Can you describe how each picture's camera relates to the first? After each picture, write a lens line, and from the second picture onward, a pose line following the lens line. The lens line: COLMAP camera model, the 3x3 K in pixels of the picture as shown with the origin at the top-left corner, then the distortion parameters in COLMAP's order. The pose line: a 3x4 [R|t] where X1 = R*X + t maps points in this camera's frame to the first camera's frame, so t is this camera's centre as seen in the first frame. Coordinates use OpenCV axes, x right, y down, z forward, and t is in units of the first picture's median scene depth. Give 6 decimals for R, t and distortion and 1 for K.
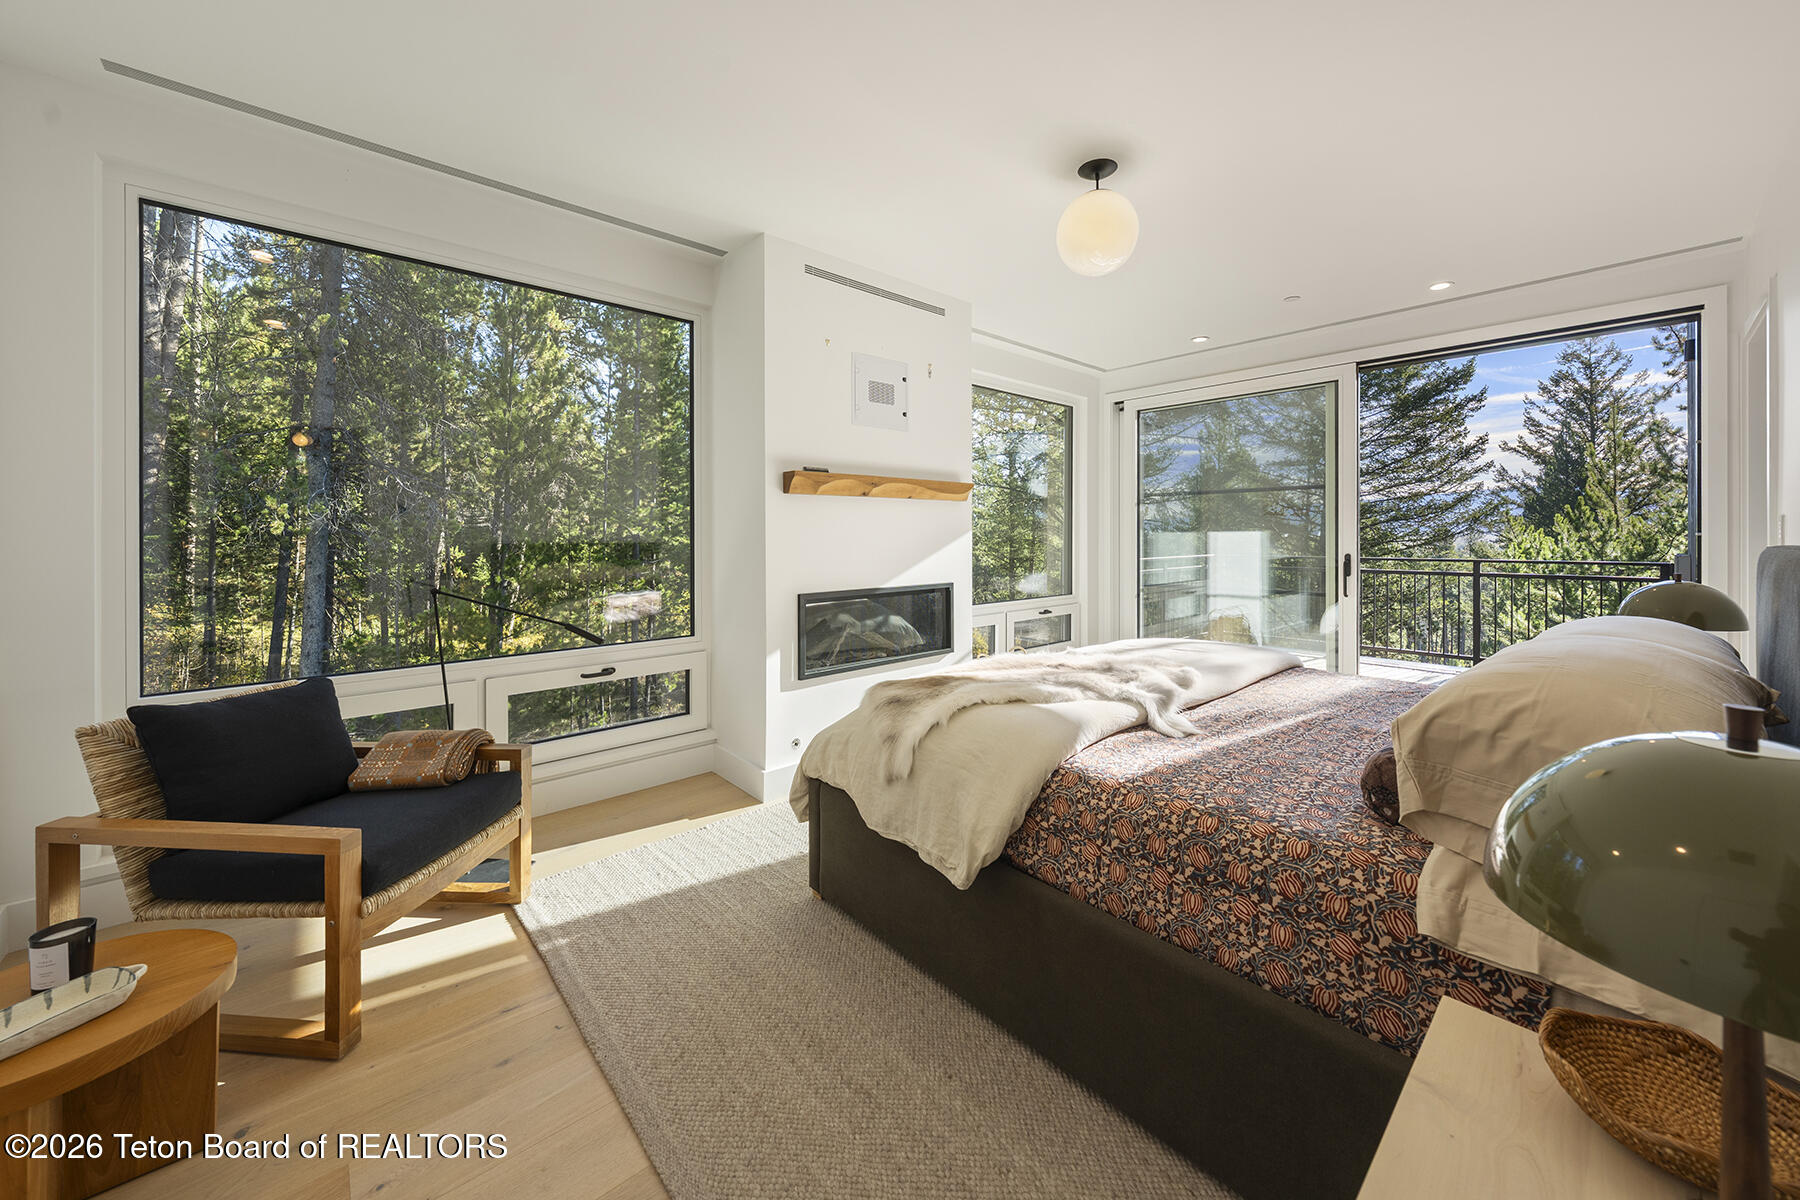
lens RADIAL K [[668.1, 0, 900.0], [0, 668.1, 600.0], [0, 0, 1]] dist [0.000030, 0.000062]
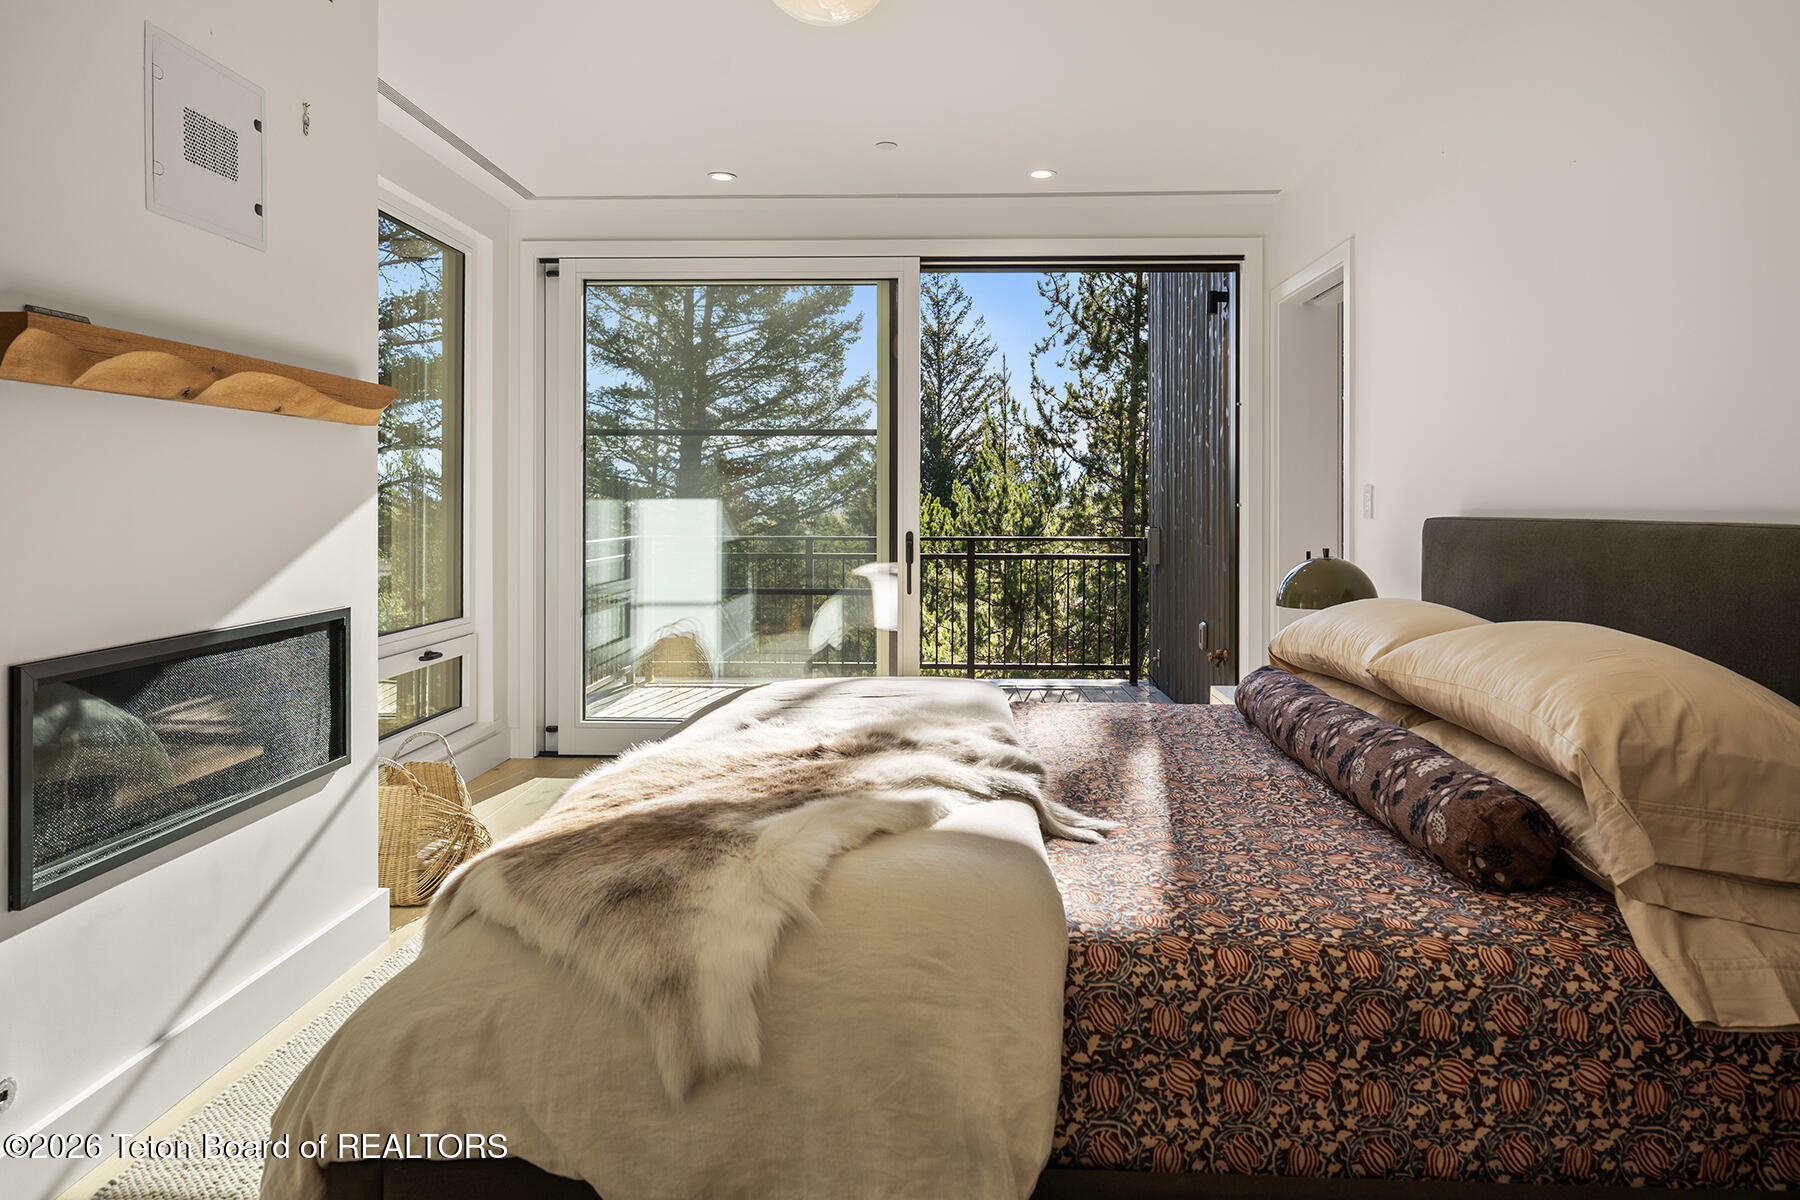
lens RADIAL K [[1156.9, 0, 899.7], [0, 1156.9, 589.3], [0, 0, 1]] dist [0.005145, 0.002883]
pose [[0.688729, -0.048730, 0.723379, -0.442569], [0.065487, 0.997842, 0.004869, -0.035563], [-0.722055, 0.044018, 0.690434, 0.399167]]
